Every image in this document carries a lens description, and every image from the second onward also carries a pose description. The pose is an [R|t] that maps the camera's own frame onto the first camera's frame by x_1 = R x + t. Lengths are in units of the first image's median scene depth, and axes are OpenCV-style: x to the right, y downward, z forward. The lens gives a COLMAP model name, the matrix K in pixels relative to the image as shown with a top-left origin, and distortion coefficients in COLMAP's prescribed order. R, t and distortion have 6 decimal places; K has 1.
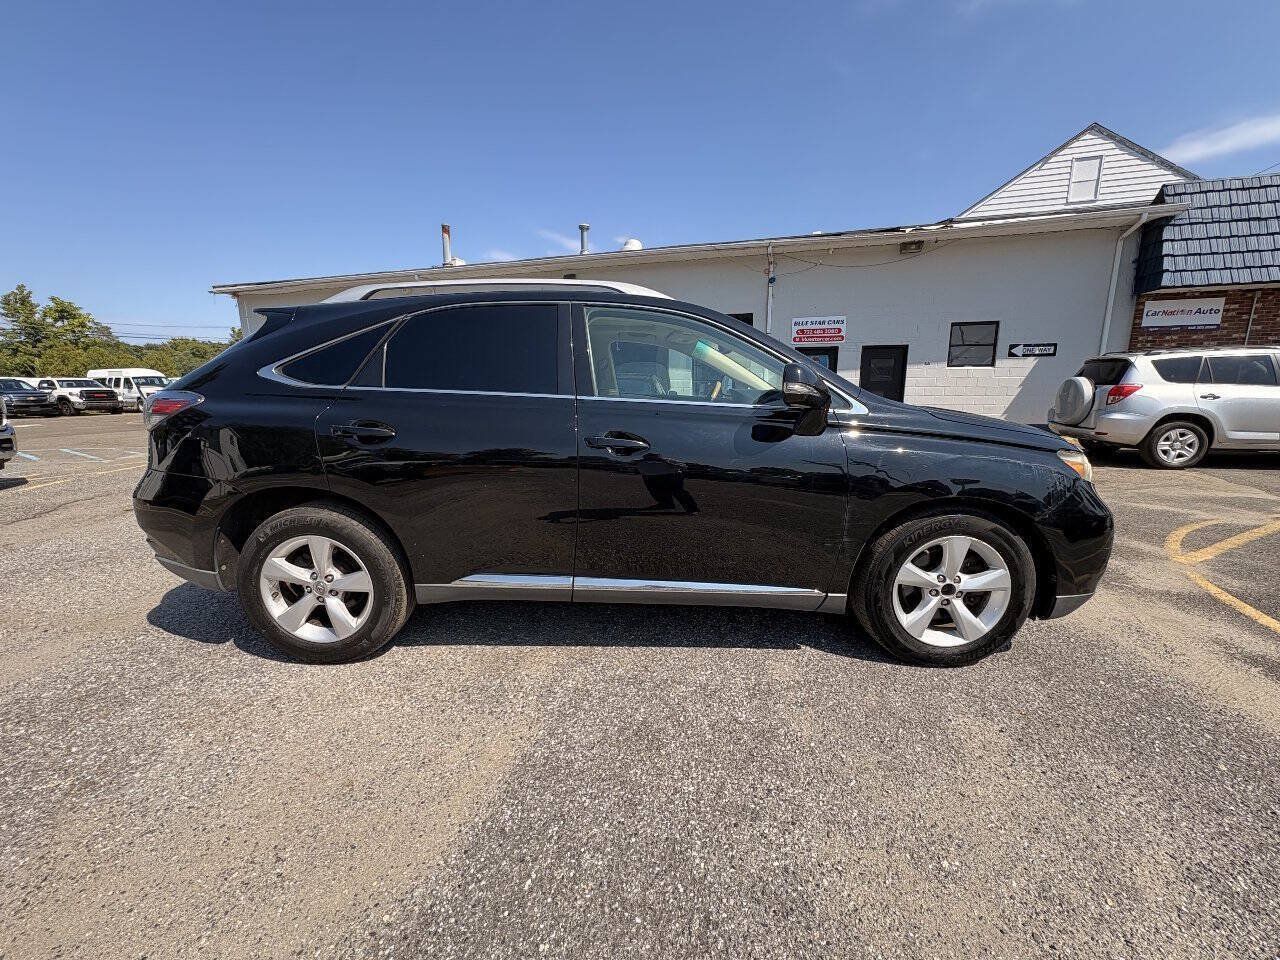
lens RADIAL K [[512.3, 0, 641.5], [0, 512.3, 487.2], [0, 0, 1]] dist [-0.001345, 0.000729]
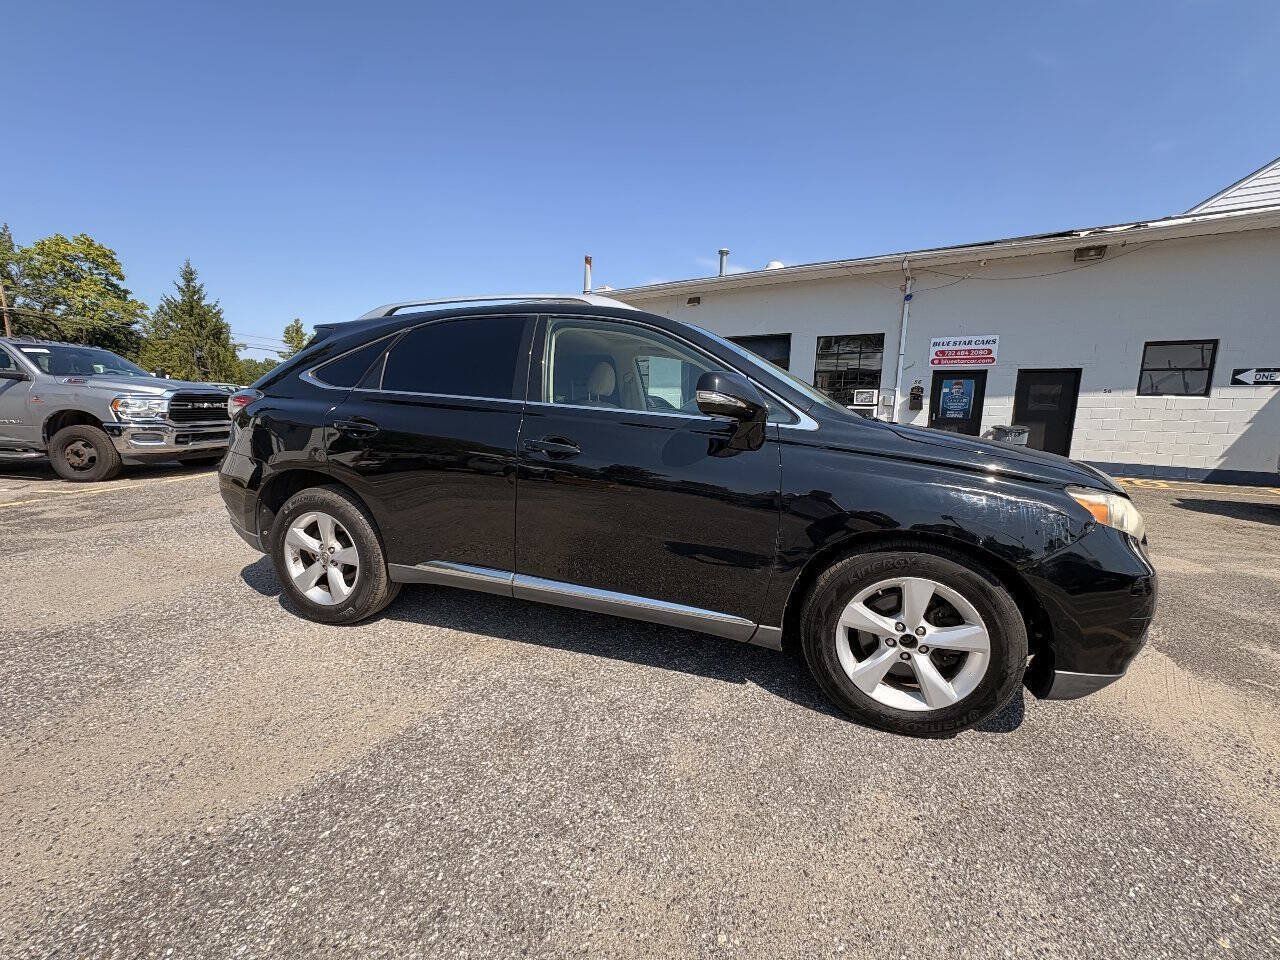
lens RADIAL K [[512.3, 0, 639.9], [0, 512.3, 487.4], [0, 0, 1]] dist [-0.001345, 0.000729]
pose [[0.958725, 0.072778, -0.274862, 0.375398], [-0.084428, 0.995954, -0.030777, 0.010764], [0.271510, 0.052712, 0.960991, 0.055434]]
